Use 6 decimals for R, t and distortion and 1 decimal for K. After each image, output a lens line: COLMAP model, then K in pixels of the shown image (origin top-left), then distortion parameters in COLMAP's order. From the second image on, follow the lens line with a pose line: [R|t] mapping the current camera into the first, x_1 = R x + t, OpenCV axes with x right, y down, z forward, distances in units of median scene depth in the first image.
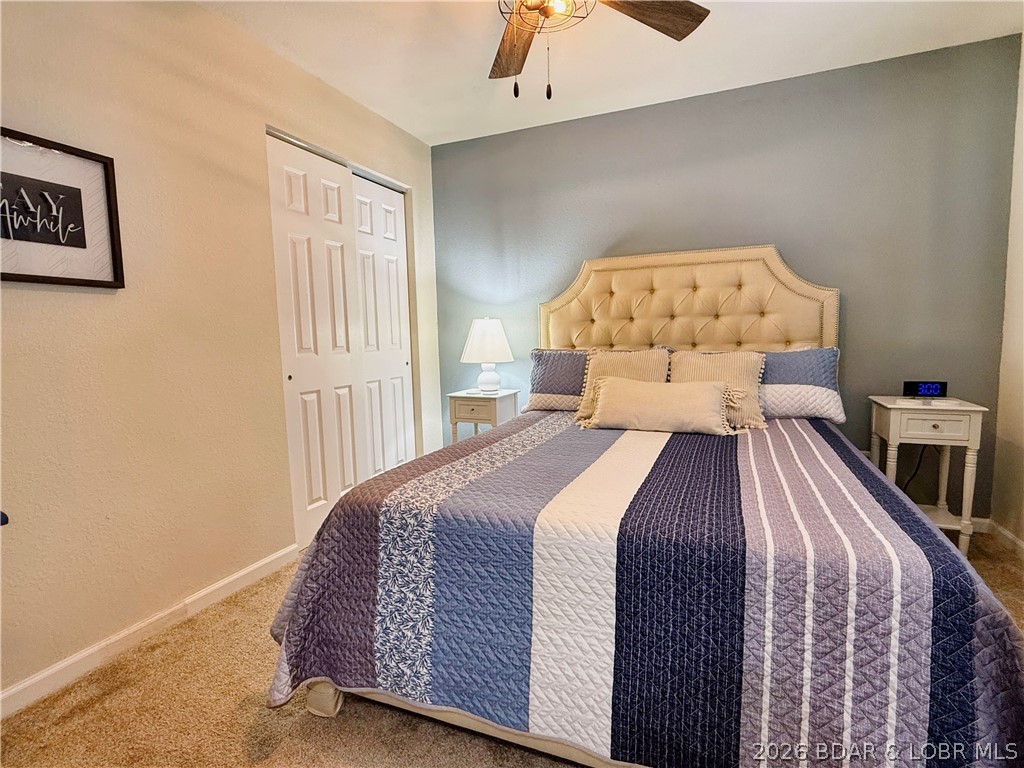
lens RADIAL K [[509.7, 0, 512.8], [0, 509.7, 385.5], [0, 0, 1]] dist [-0.000982, -0.000312]
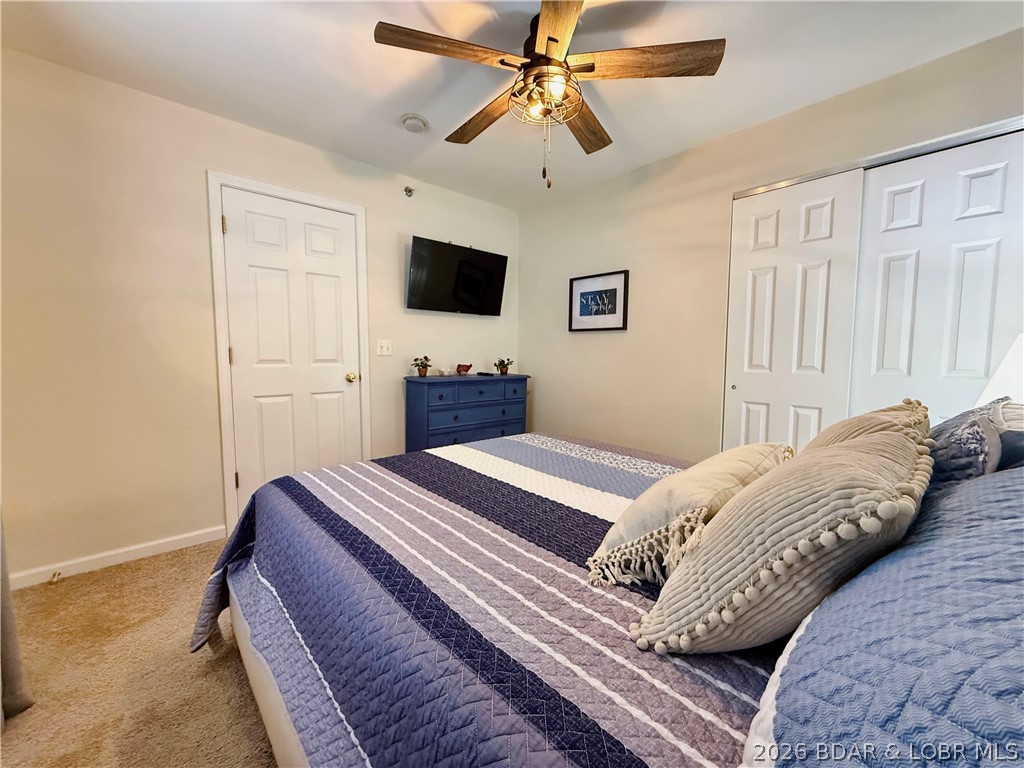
lens RADIAL K [[409.5, 0, 512.2], [0, 409.5, 383.4], [0, 0, 1]] dist [-0.002233, -0.000798]
pose [[-0.417043, 0.084751, -0.904927, 1.038326], [-0.091649, 0.986647, 0.134642, -0.170292], [0.904254, 0.139087, -0.403706, 1.381353]]
